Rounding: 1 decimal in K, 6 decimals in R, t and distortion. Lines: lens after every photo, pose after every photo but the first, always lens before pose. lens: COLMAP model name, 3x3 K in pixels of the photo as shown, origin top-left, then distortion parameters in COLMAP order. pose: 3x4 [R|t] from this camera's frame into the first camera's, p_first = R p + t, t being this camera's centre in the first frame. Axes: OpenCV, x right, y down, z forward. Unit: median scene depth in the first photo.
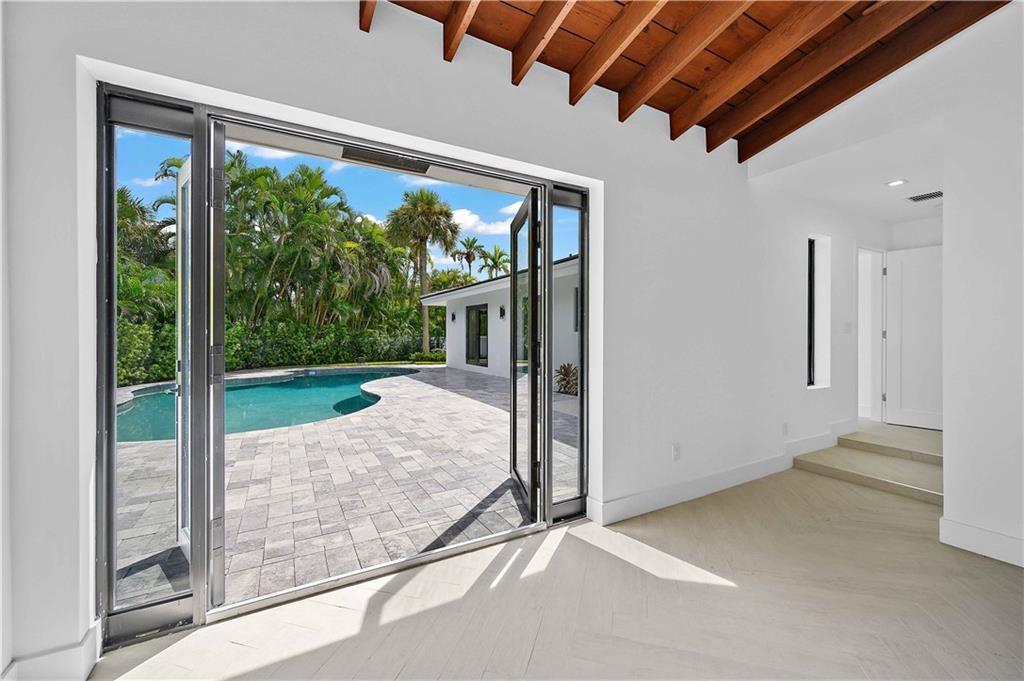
lens RADIAL K [[402.2, 0, 515.5], [0, 402.2, 337.5], [0, 0, 1]] dist [0.001892, 0.000249]
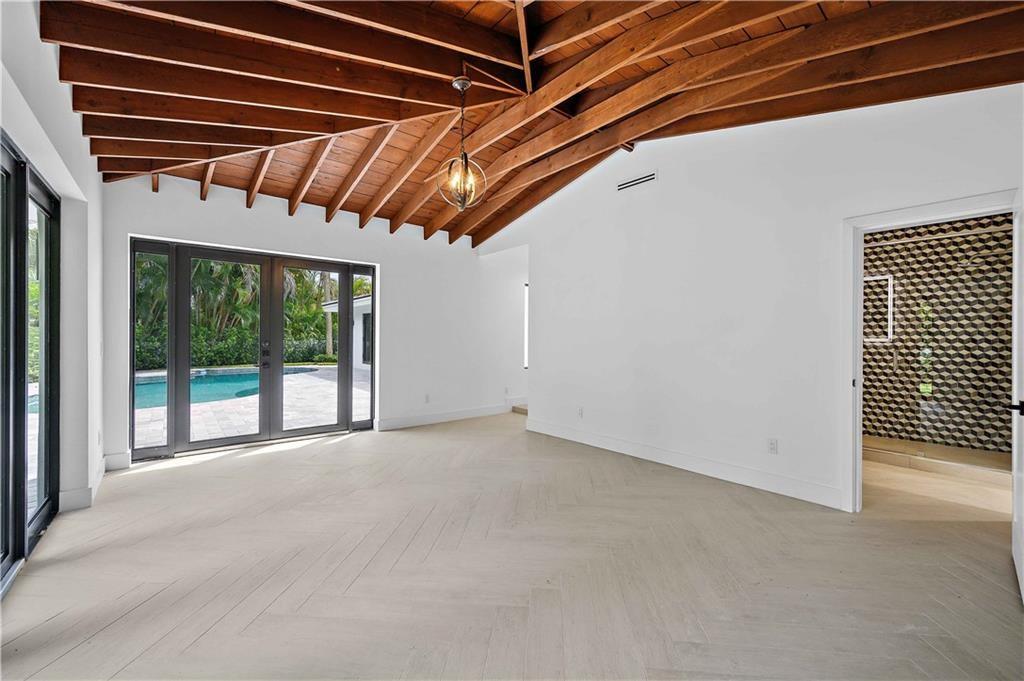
lens RADIAL K [[402.2, 0, 513.2], [0, 402.2, 341.8], [0, 0, 1]] dist [0.001892, 0.000249]
pose [[0.984158, 0.004211, 0.177242, 0.093079], [-0.004282, 0.999991, 0.000015, 0.001490], [-0.177240, -0.000774, 0.984167, -0.202555]]
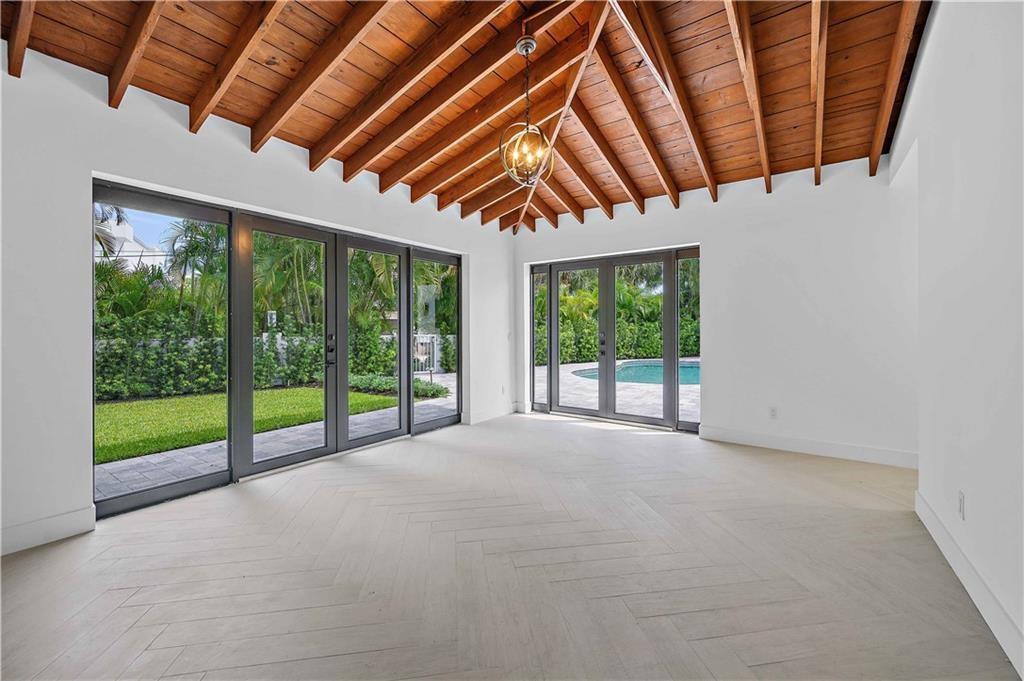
lens RADIAL K [[402.2, 0, 514.9], [0, 402.2, 333.5], [0, 0, 1]] dist [0.001892, 0.000249]
pose [[0.402500, 0.004882, -0.915407, 0.266133], [0.000747, 0.999984, 0.005661, 0.000138], [0.915420, -0.002962, 0.402490, -0.079239]]
